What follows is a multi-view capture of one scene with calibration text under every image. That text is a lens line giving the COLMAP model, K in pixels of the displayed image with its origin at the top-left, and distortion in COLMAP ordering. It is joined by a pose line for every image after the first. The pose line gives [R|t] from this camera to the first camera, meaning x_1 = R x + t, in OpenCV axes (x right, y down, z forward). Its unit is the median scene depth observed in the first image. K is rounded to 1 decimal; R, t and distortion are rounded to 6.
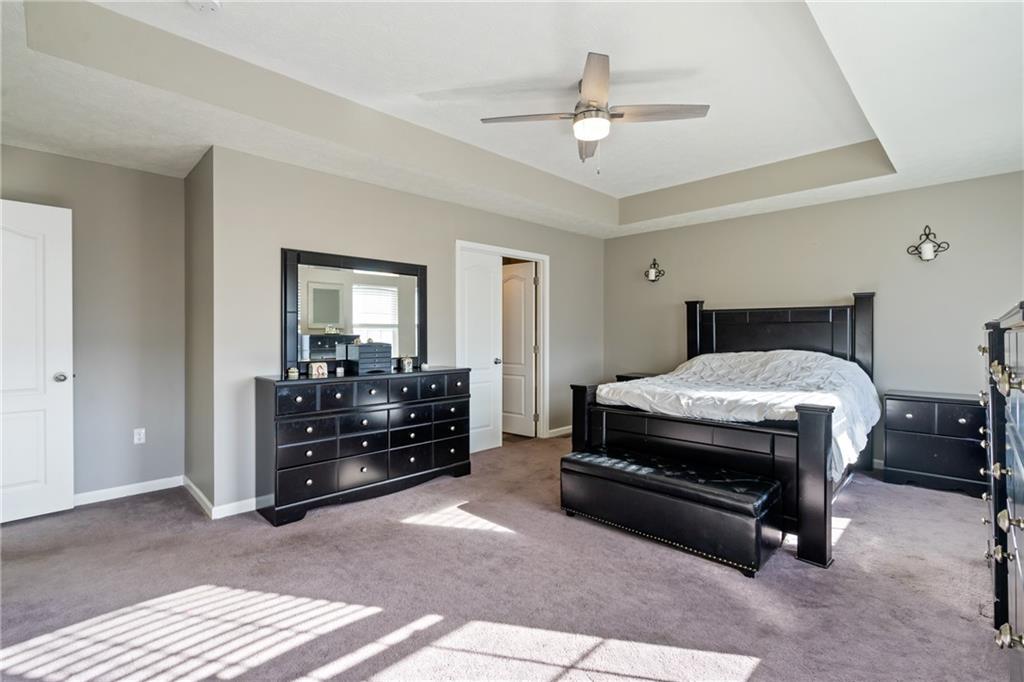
lens RADIAL K [[462.7, 0, 507.4], [0, 462.7, 342.4], [0, 0, 1]] dist [-0.004928, 0.000021]
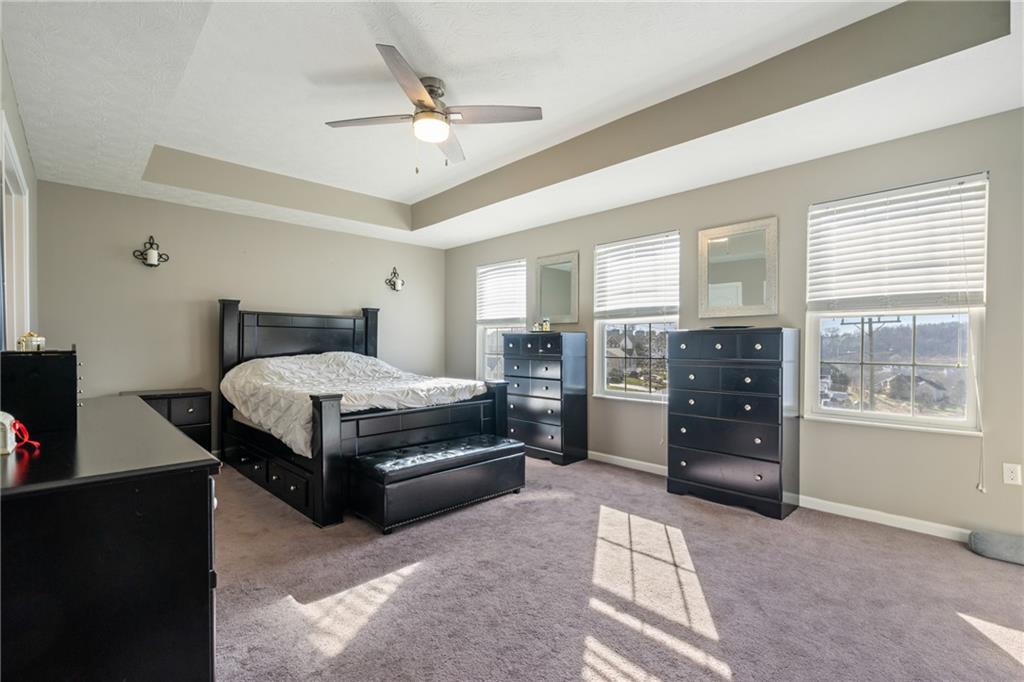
lens RADIAL K [[462.7, 0, 507.5], [0, 462.7, 340.9], [0, 0, 1]] dist [-0.004928, 0.000021]
pose [[0.015684, 0.003106, 0.999872, -0.840874], [0.001867, 0.999993, -0.003135, -0.003736], [-0.999875, 0.001916, 0.015678, 0.808305]]
